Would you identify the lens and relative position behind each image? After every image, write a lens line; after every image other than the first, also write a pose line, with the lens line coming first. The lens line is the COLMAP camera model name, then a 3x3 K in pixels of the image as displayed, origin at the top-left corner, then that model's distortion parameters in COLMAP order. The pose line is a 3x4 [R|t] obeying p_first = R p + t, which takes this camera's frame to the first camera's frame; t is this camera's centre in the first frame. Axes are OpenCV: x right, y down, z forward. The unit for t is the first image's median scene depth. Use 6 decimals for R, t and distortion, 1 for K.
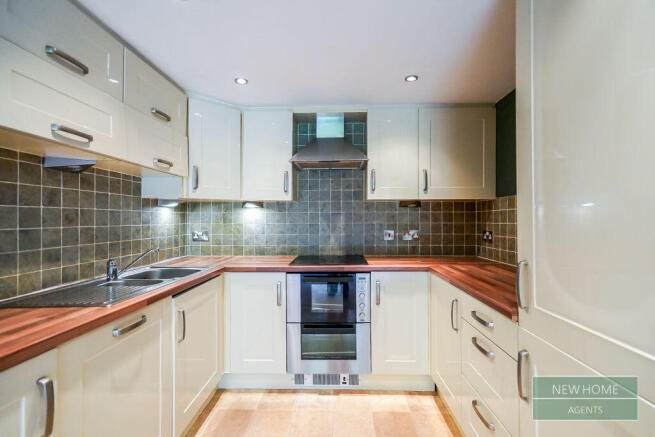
lens RADIAL K [[296.3, 0, 327.5], [0, 296.3, 218.5], [0, 0, 1]] dist [-0.000378, 0.000478]
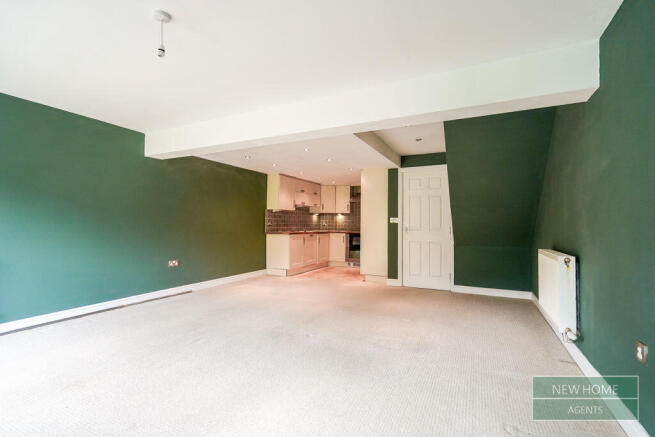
lens RADIAL K [[301.2, 0, 327.5], [0, 301.2, 218.5], [0, 0, 1]] dist [0.001600, 0.000422]
pose [[0.911486, -0.000818, -0.411330, 1.120384], [-0.007631, 0.999792, -0.018900, 0.072157], [0.411260, 0.020366, 0.911291, -2.326797]]
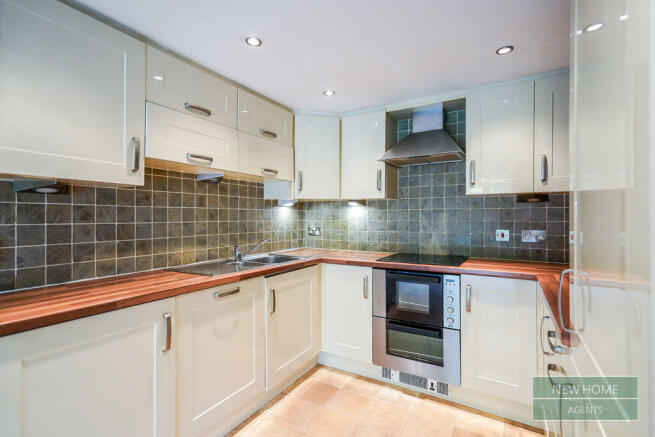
lens RADIAL K [[301.2, 0, 327.5], [0, 301.2, 218.5], [0, 0, 1]] dist [0.001600, 0.000422]
pose [[0.874281, 0.004808, -0.485396, 0.230858], [-0.001162, 0.999969, 0.007812, 0.001749], [0.485418, -0.006266, 0.874260, -0.003781]]
